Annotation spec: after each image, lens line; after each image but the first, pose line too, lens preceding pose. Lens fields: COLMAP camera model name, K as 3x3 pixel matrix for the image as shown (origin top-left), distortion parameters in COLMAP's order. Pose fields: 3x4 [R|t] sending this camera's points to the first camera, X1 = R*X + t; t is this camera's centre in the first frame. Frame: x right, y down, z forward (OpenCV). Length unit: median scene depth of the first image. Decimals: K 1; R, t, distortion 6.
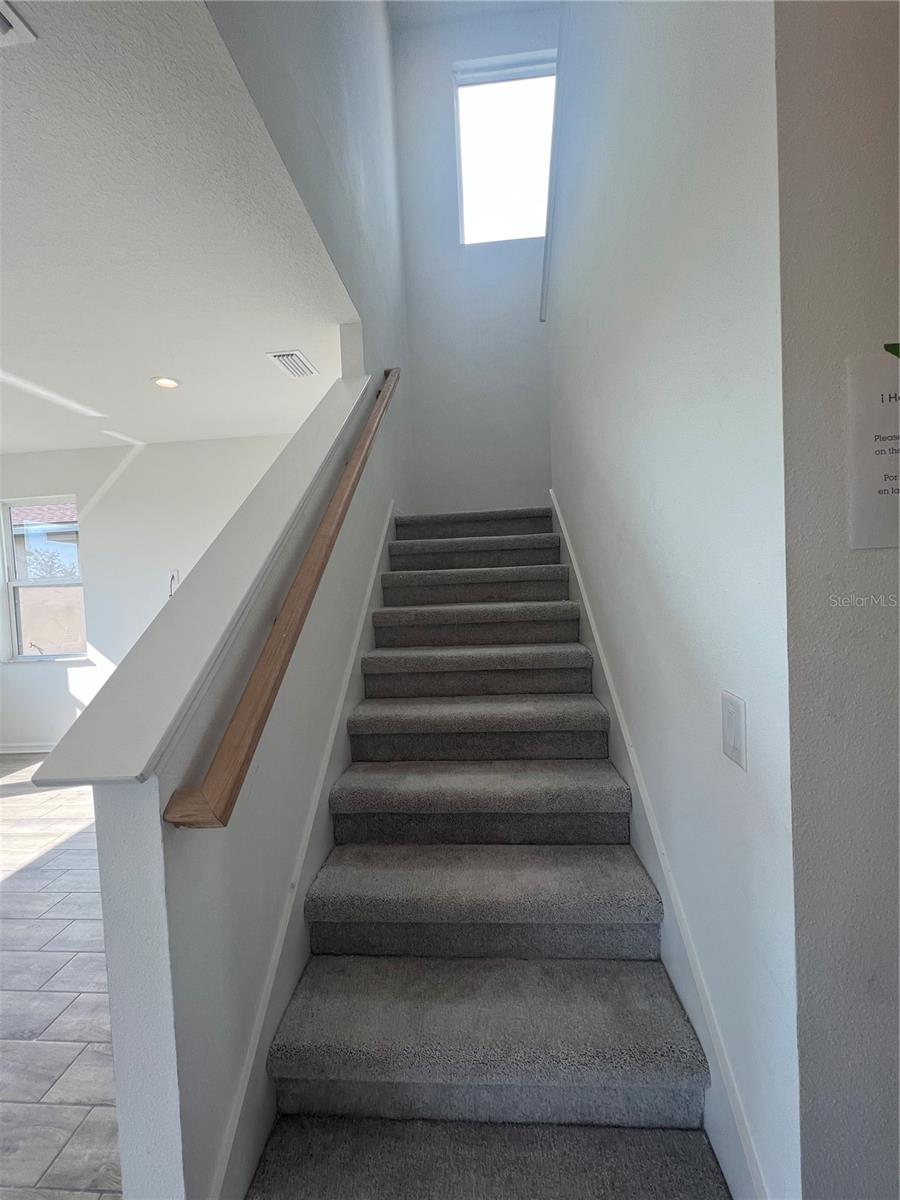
lens RADIAL K [[482.7, 0, 456.0], [0, 482.7, 597.5], [0, 0, 1]] dist [0.001747, 0.000318]
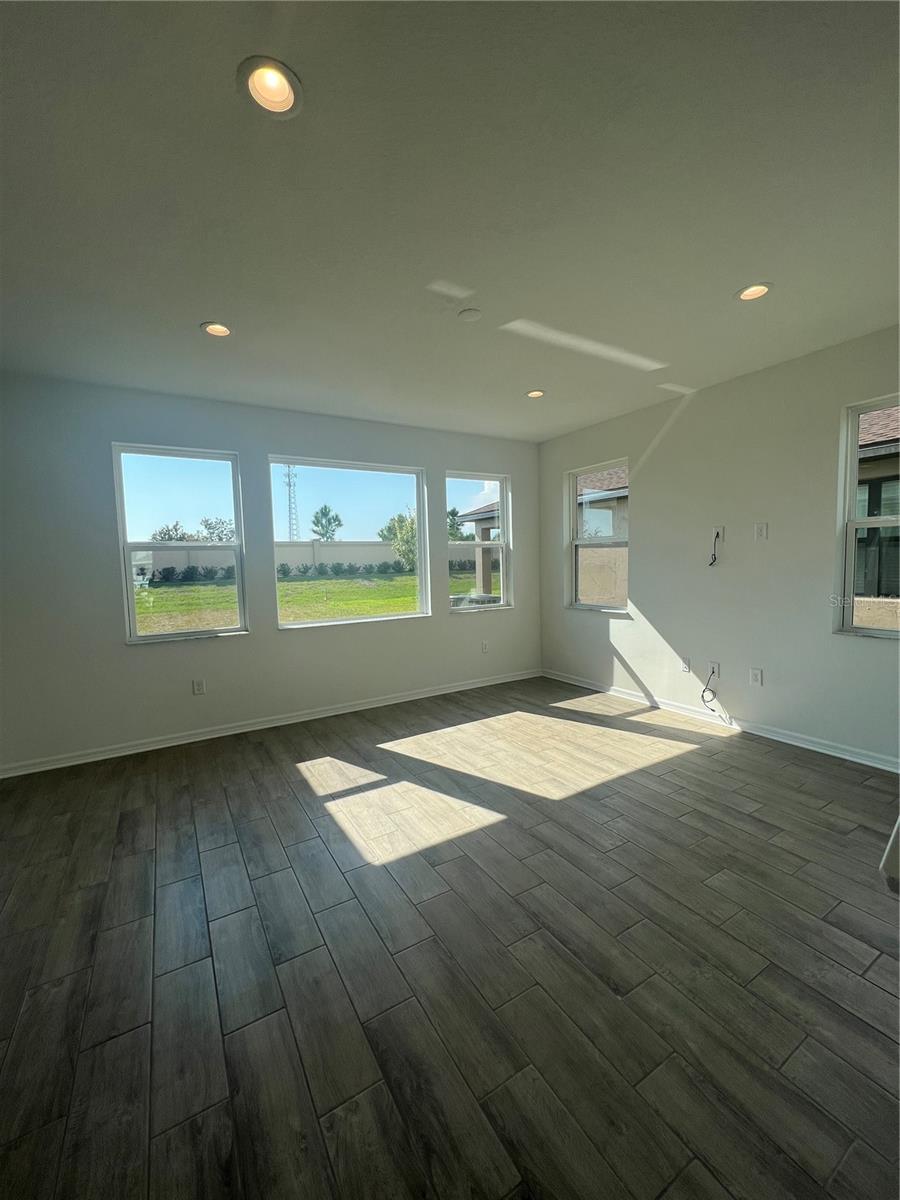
lens RADIAL K [[482.7, 0, 453.7], [0, 482.7, 604.4], [0, 0, 1]] dist [0.001747, 0.000318]
pose [[0.585876, 0.101756, -0.803987, -0.146172], [-0.034282, 0.994310, 0.100862, 0.015265], [0.809675, -0.031530, 0.586031, 0.073314]]
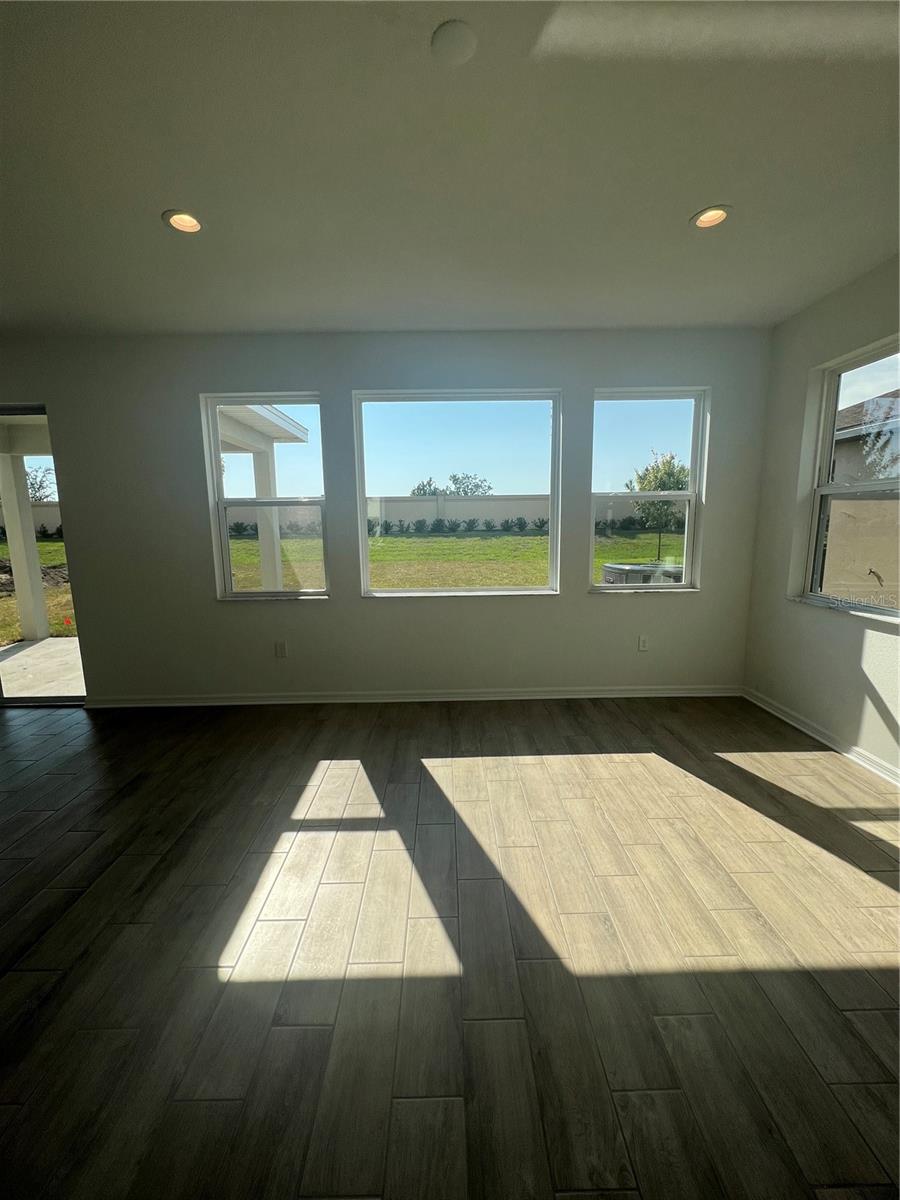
lens RADIAL K [[482.7, 0, 449.1], [0, 482.7, 602.6], [0, 0, 1]] dist [0.001747, 0.000318]
pose [[0.091717, 0.210240, -0.973338, -0.293500], [-0.031931, 0.977576, 0.208147, 0.001386], [0.995273, 0.011989, 0.096374, 0.461755]]
